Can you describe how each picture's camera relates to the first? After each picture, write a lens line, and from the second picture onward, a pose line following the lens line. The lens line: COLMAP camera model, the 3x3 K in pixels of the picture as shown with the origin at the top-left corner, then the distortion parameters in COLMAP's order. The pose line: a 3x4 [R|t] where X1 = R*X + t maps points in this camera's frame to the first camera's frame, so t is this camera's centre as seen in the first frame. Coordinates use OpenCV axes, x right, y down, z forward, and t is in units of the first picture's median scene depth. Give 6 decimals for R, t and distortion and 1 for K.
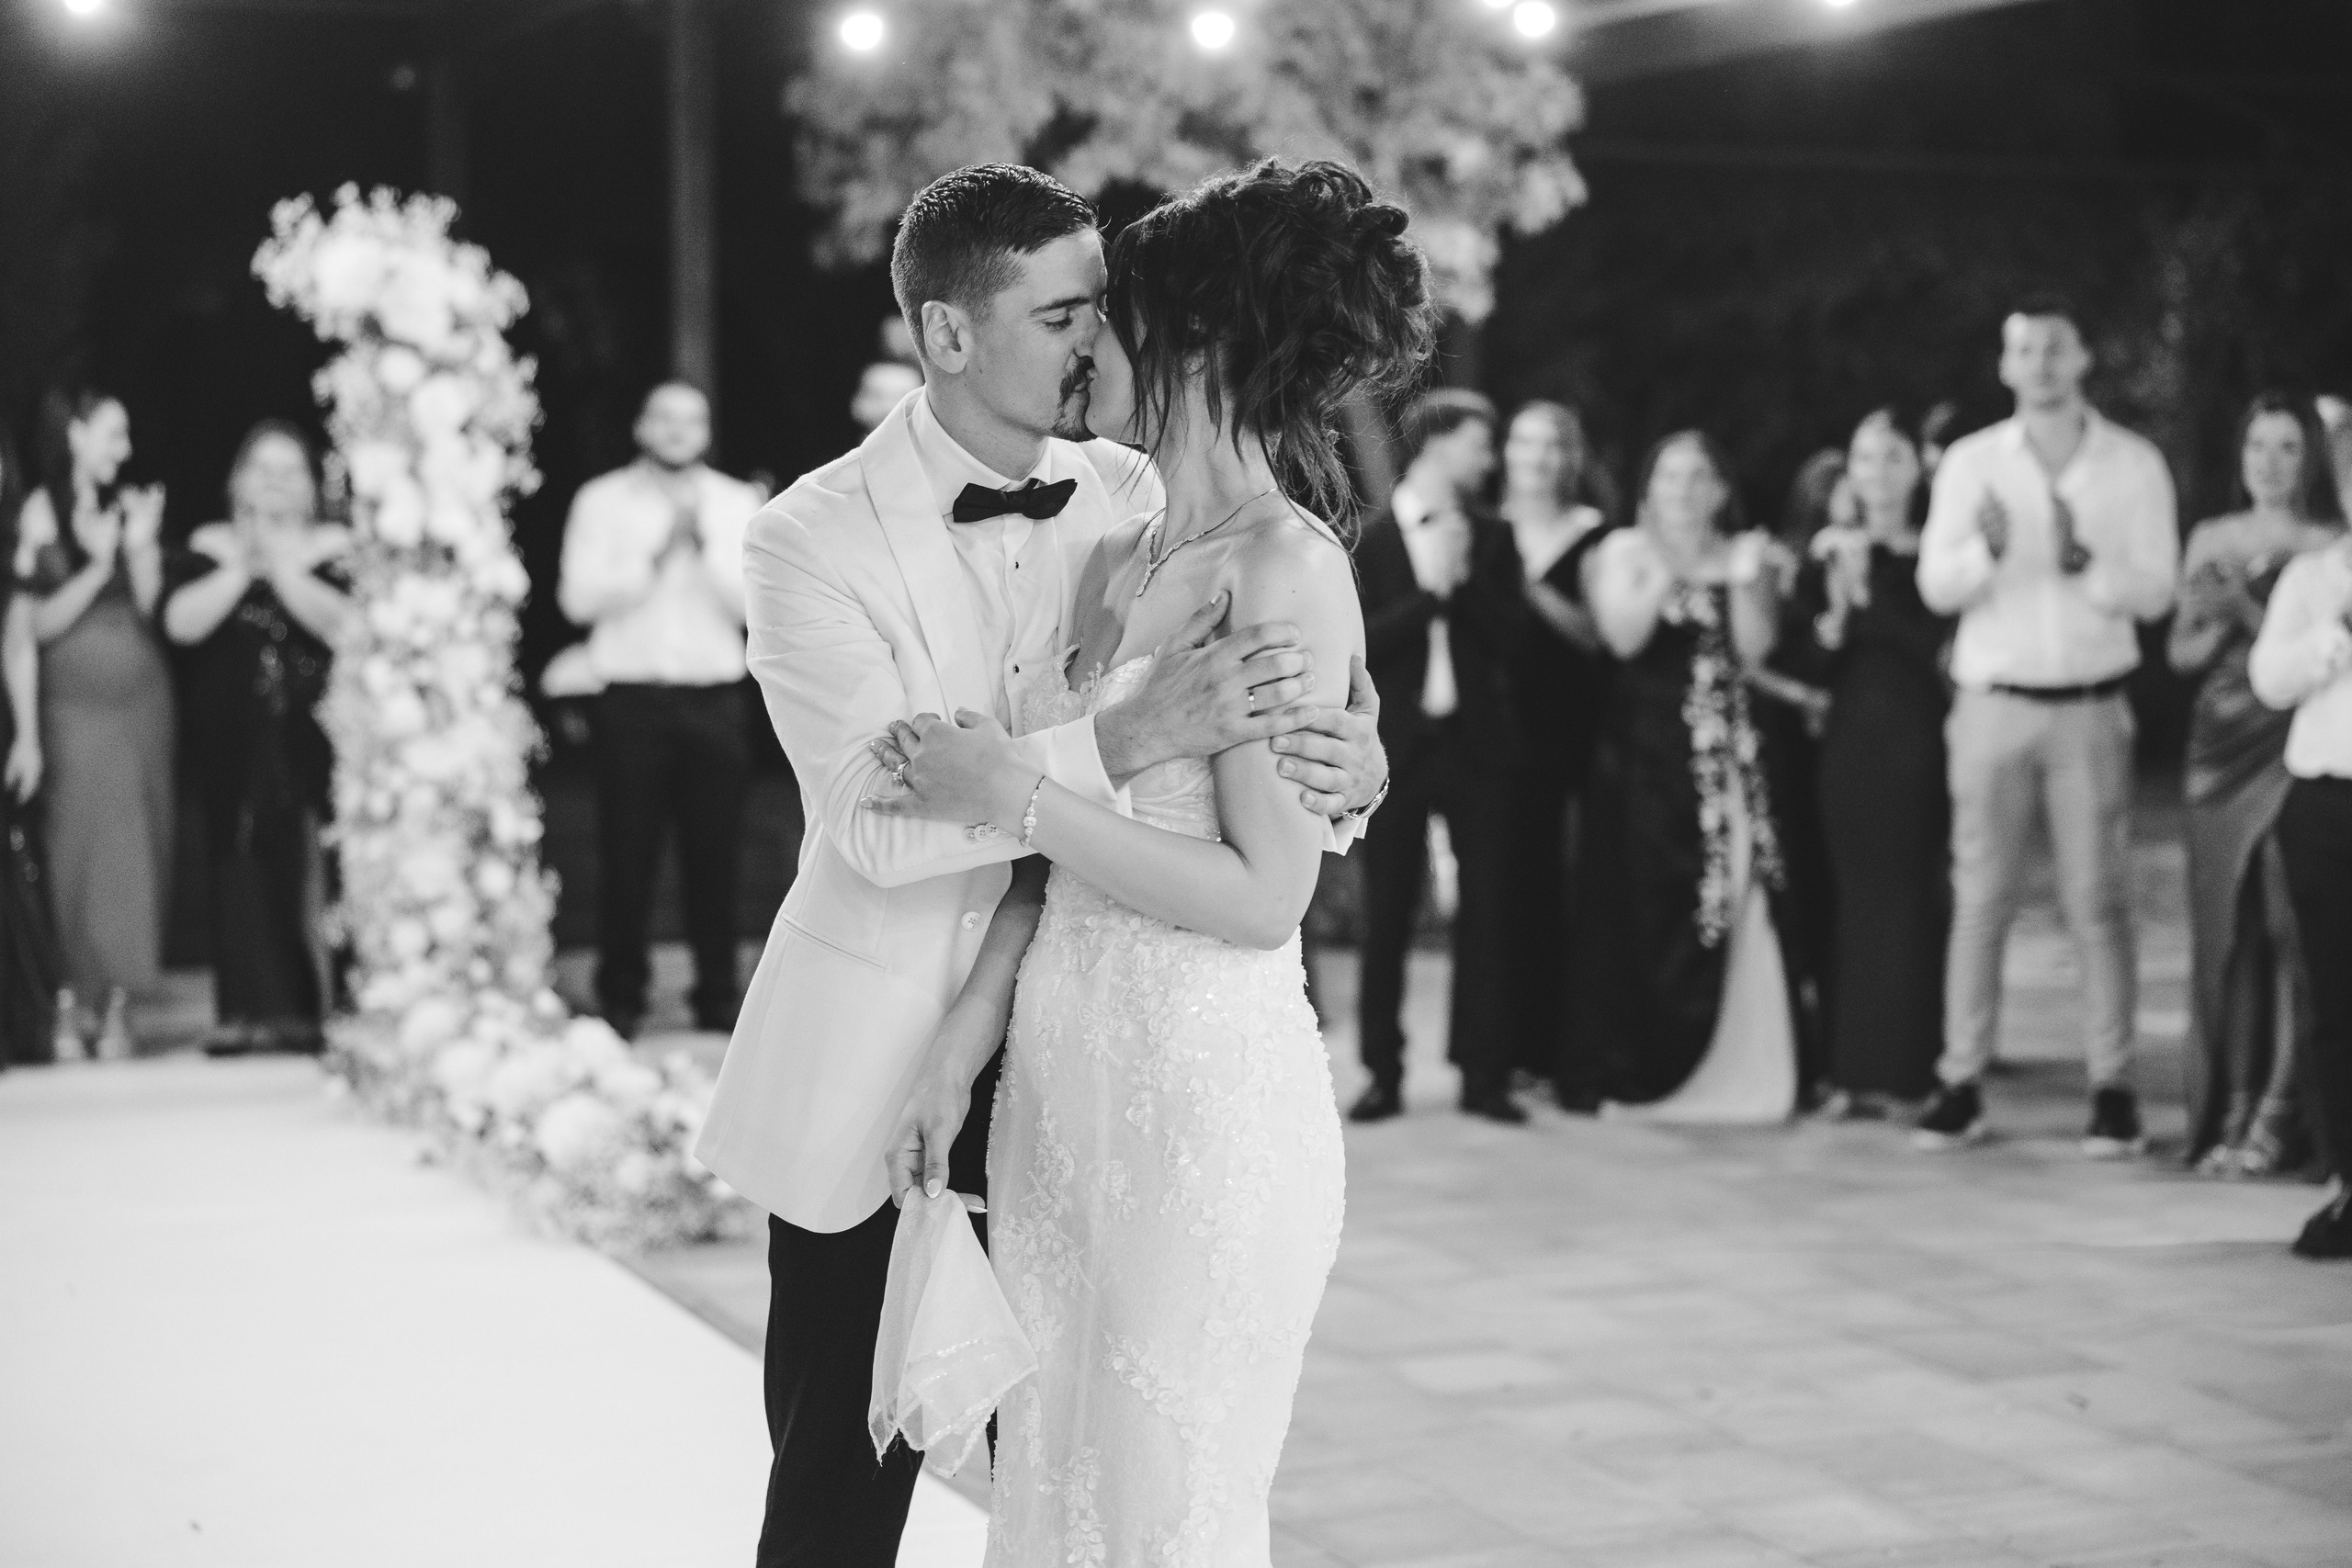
lens RADIAL K [[4050.4, 0, 1189.5], [0, 4050.4, 736.2], [0, 0, 1]] dist [0.196995, 0.000000]
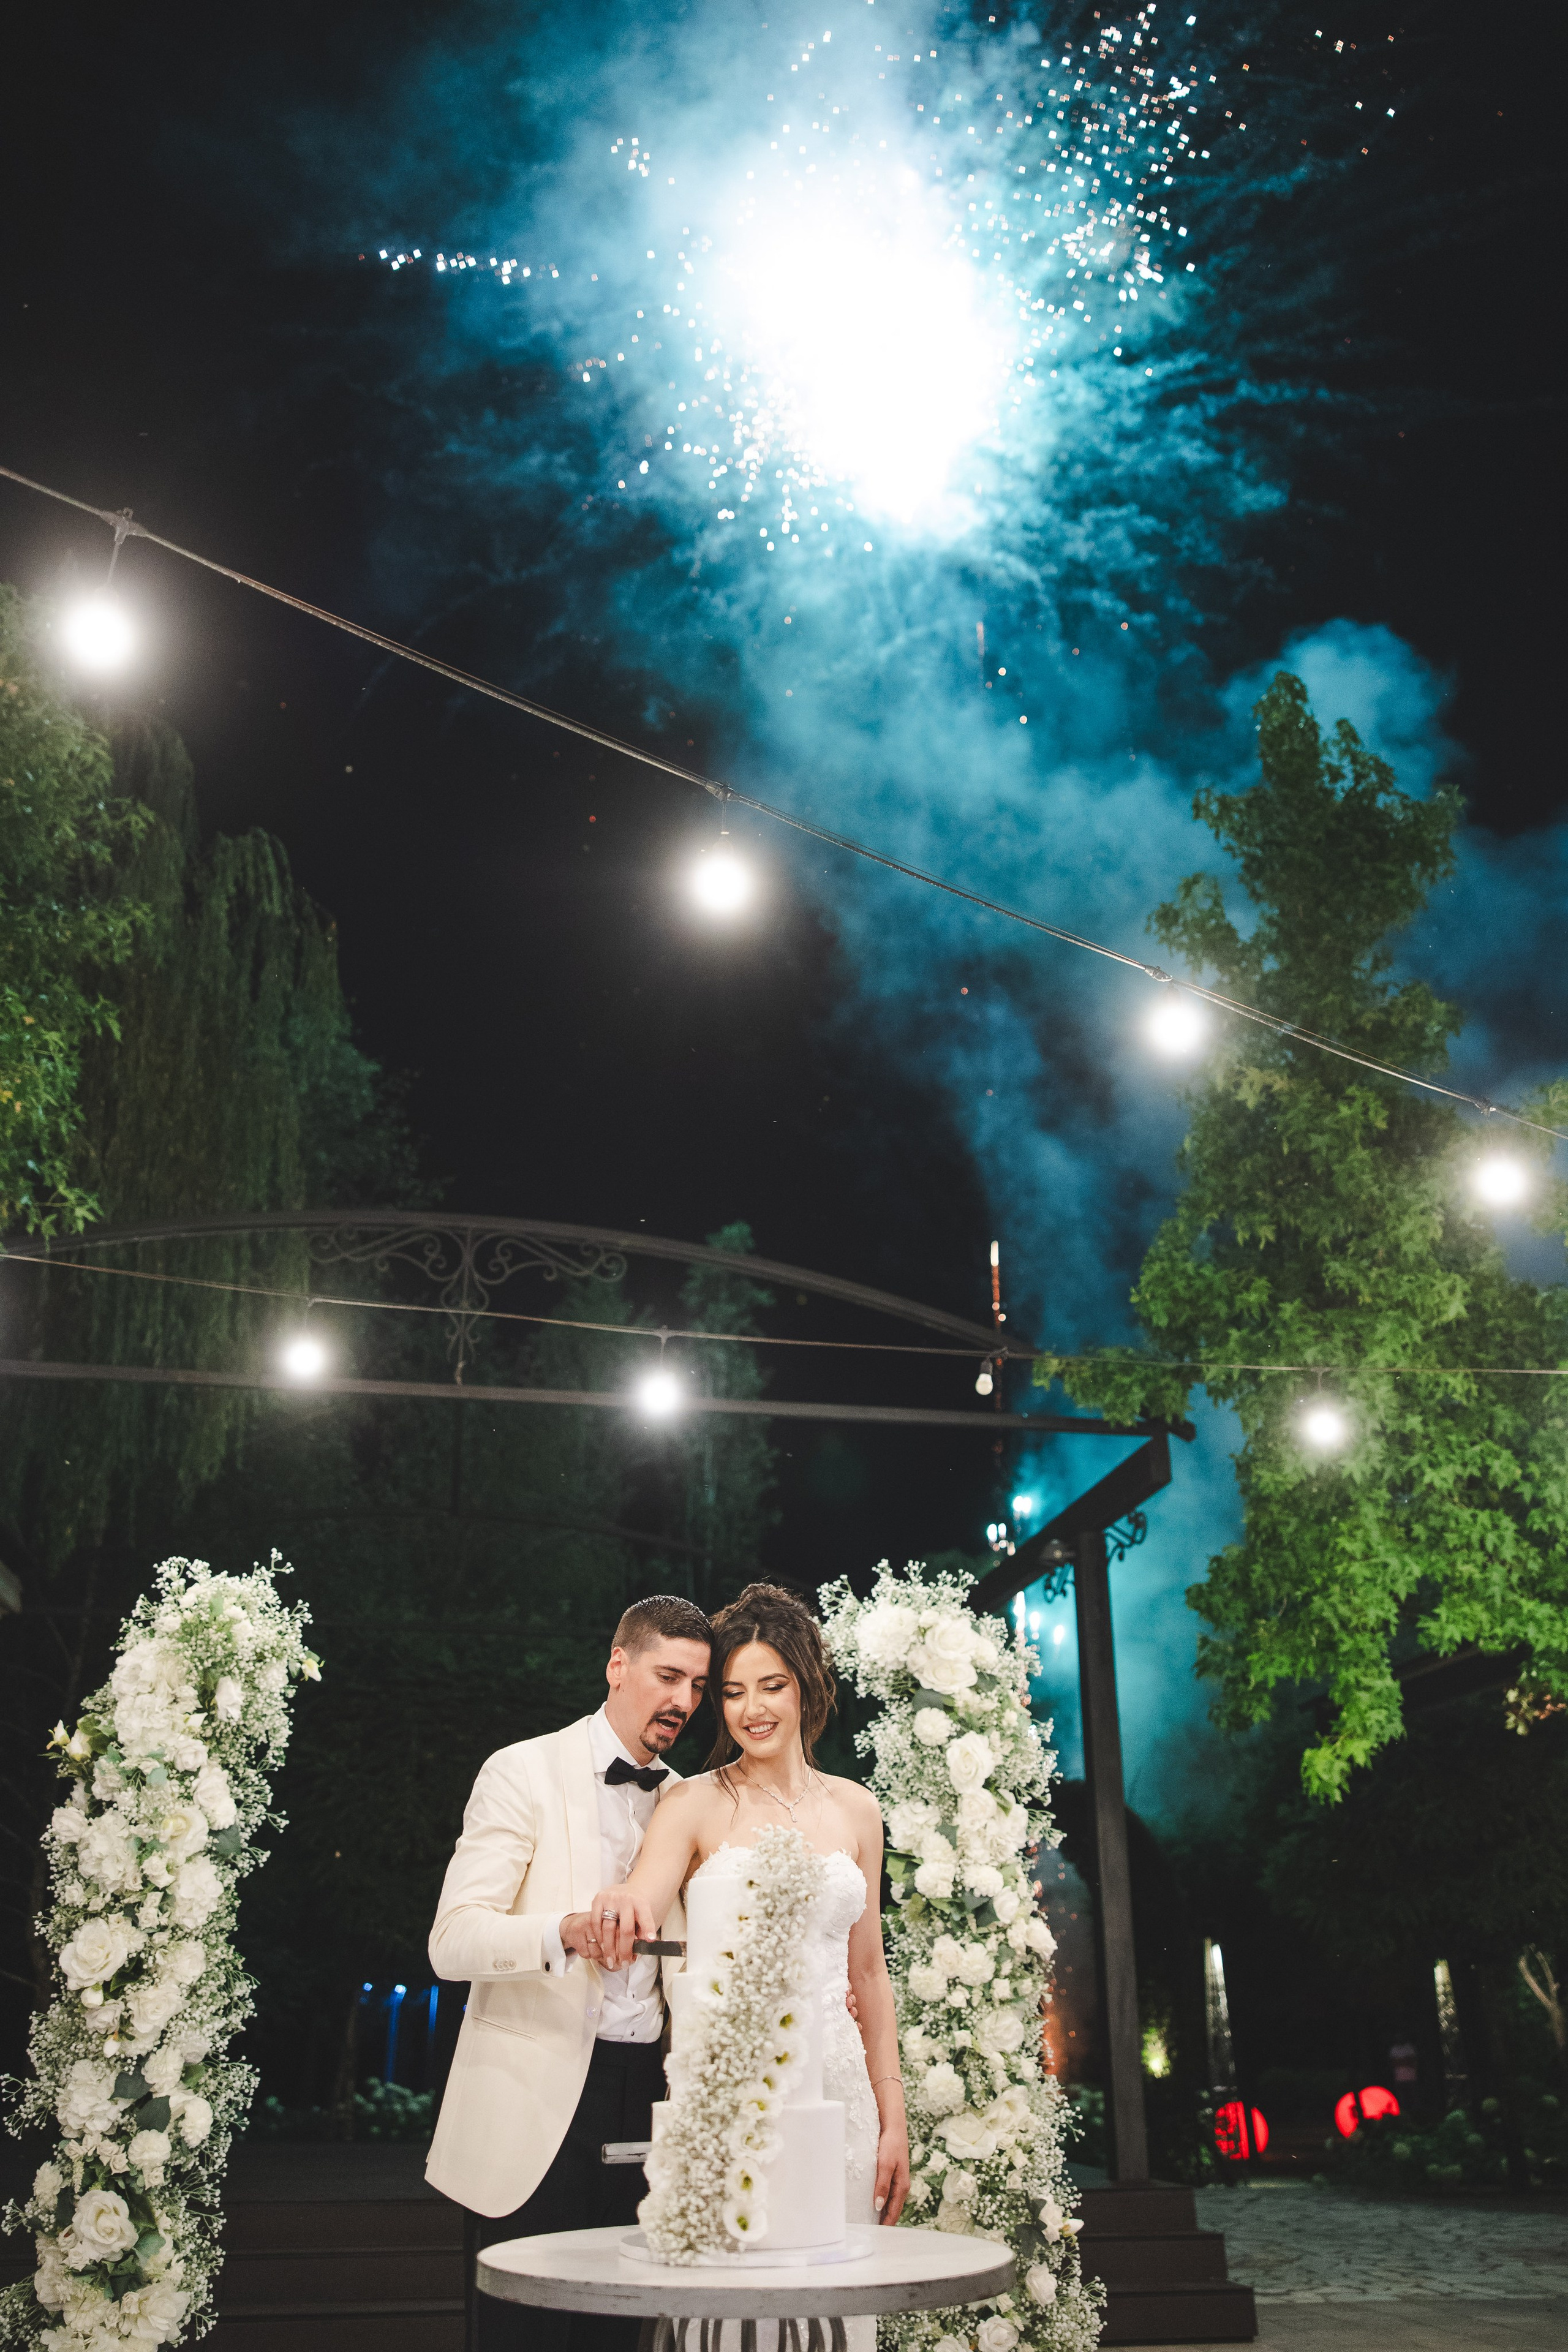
lens RADIAL K [[1852.0, 0, 786.2], [0, 1852.0, 1171.6], [0, 0, 1]] dist [-0.072151, 0.074408]
pose [[0.974980, -0.096570, -0.200221, -0.120389], [-0.012197, 0.876109, -0.481958, 0.013733], [0.221959, 0.472341, 0.853011, 0.517197]]
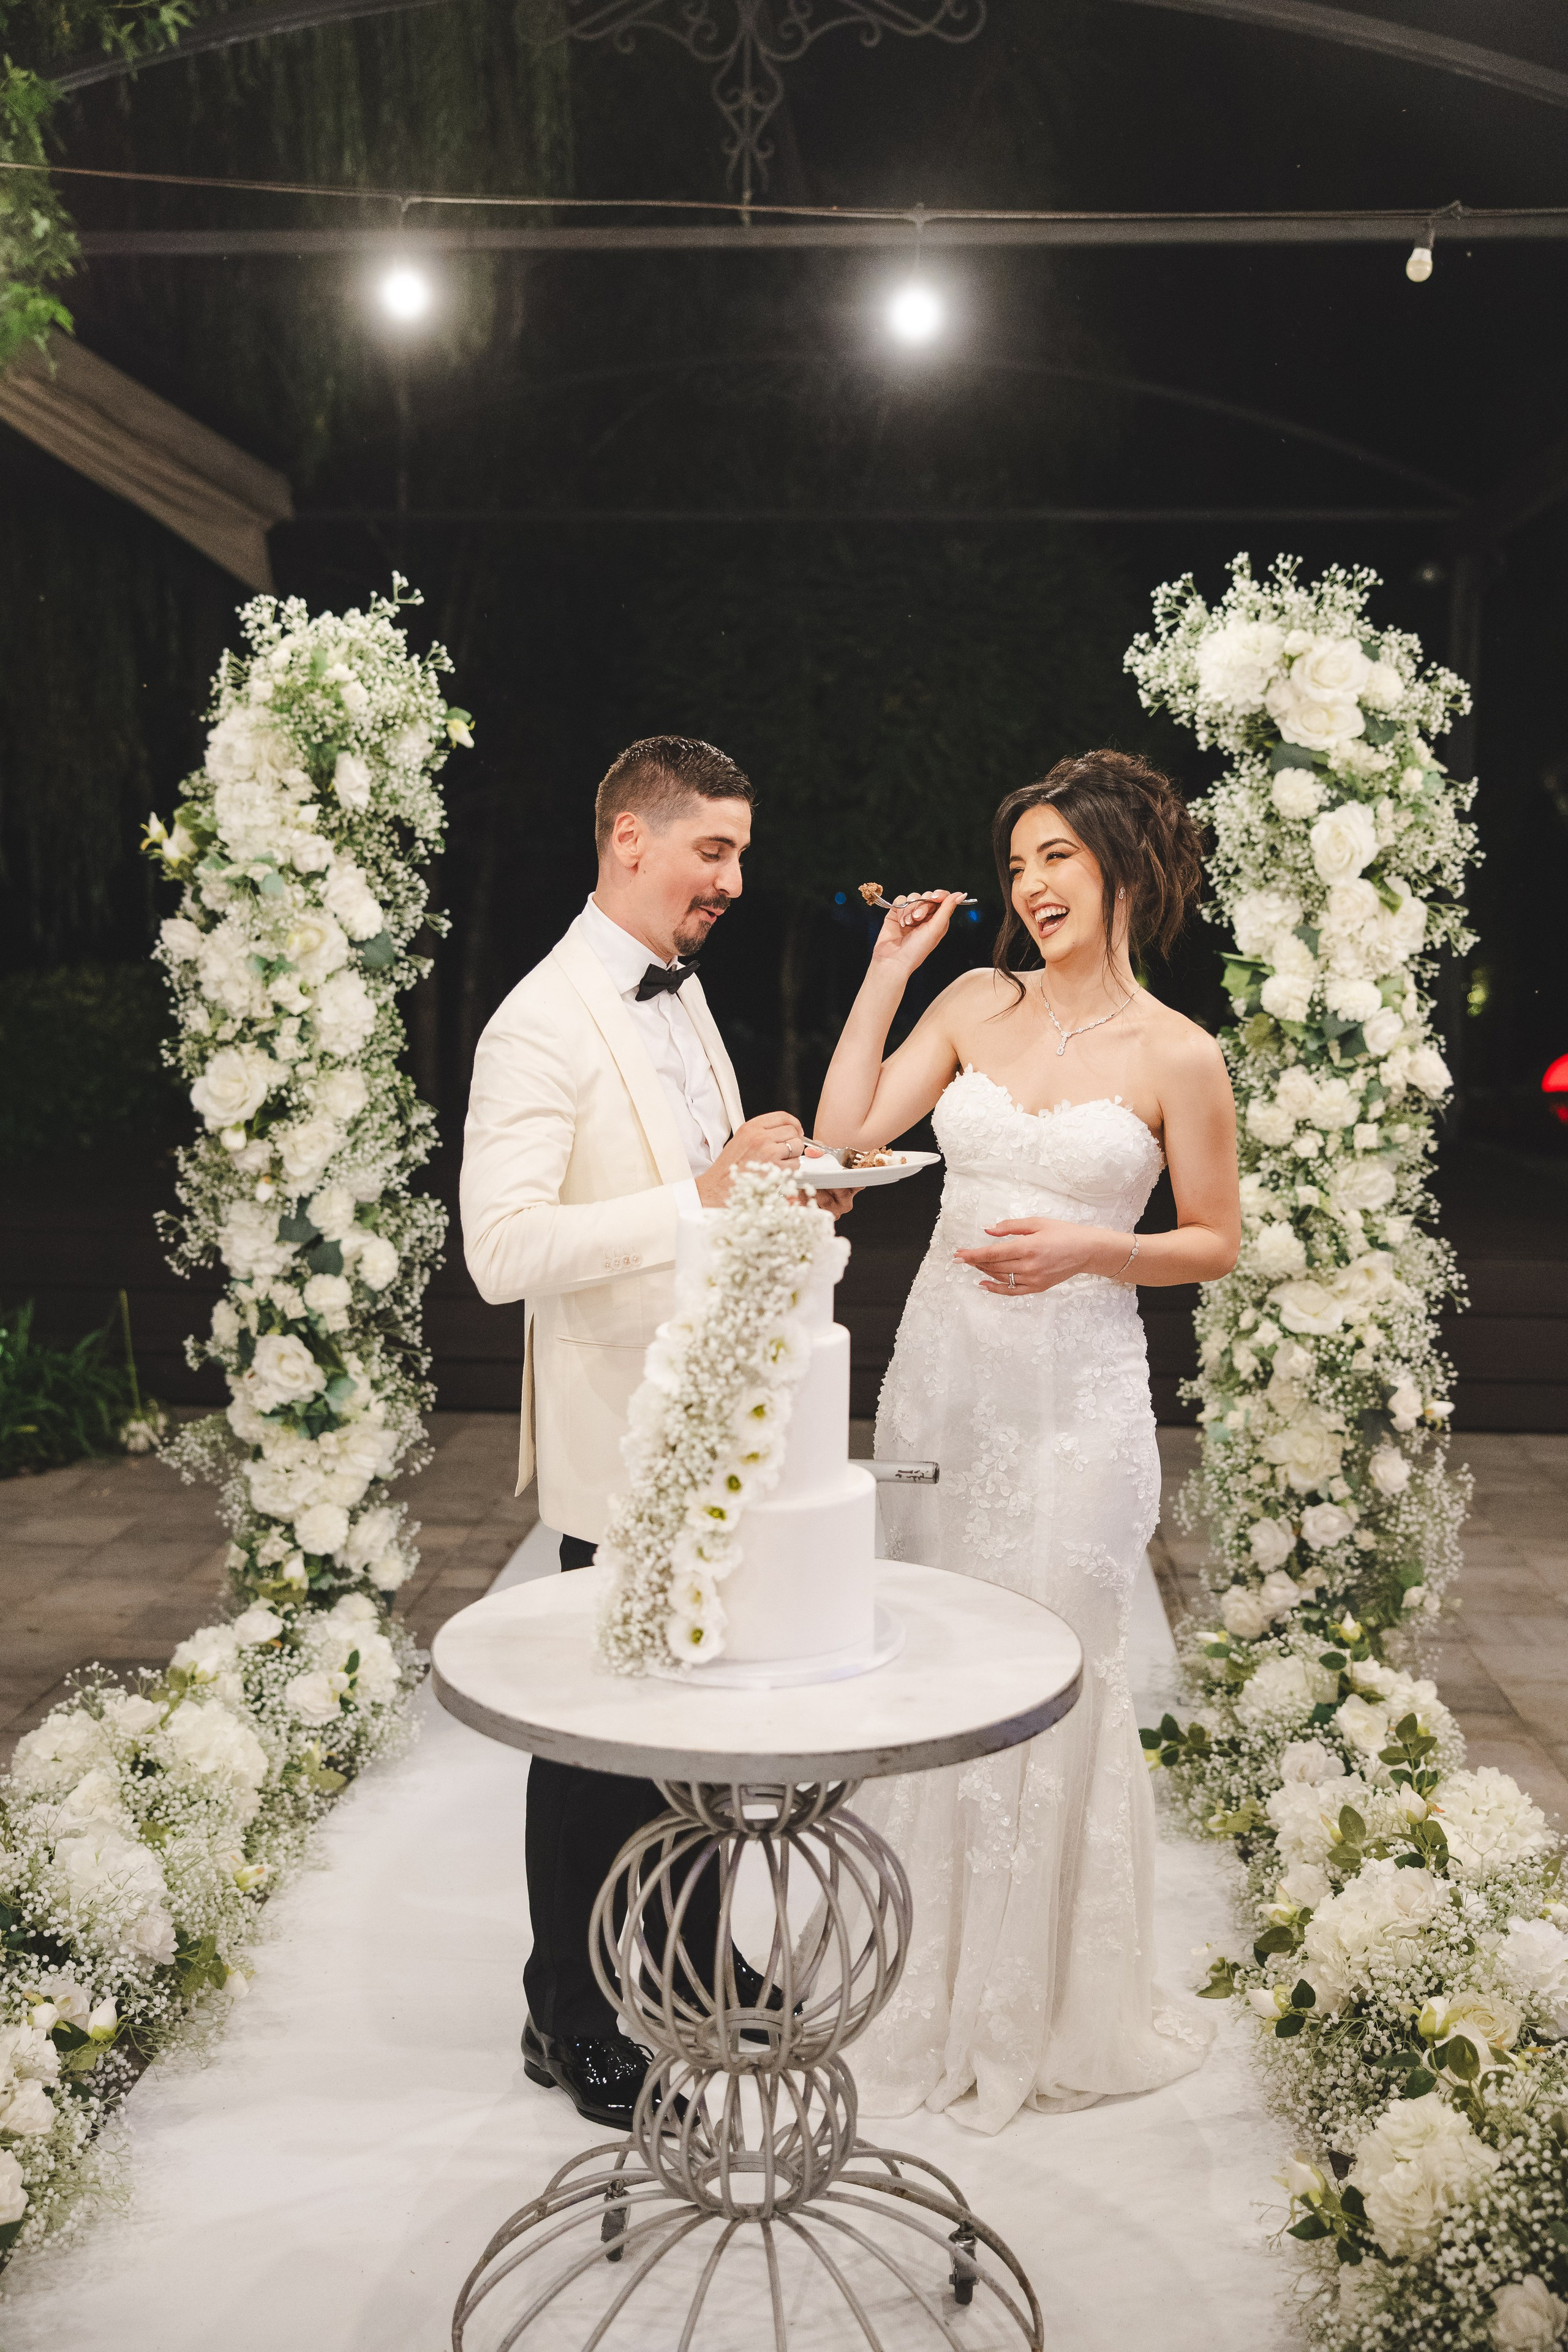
lens RADIAL K [[2478.2, 0, 795.1], [0, 2478.2, 1174.7], [0, 0, 1]] dist [-0.025823, 0.000000]
pose [[0.891602, 0.055083, -0.449458, -0.066487], [-0.038388, 0.998195, 0.046180, -0.036627], [0.451190, -0.023920, 0.892107, 0.546468]]
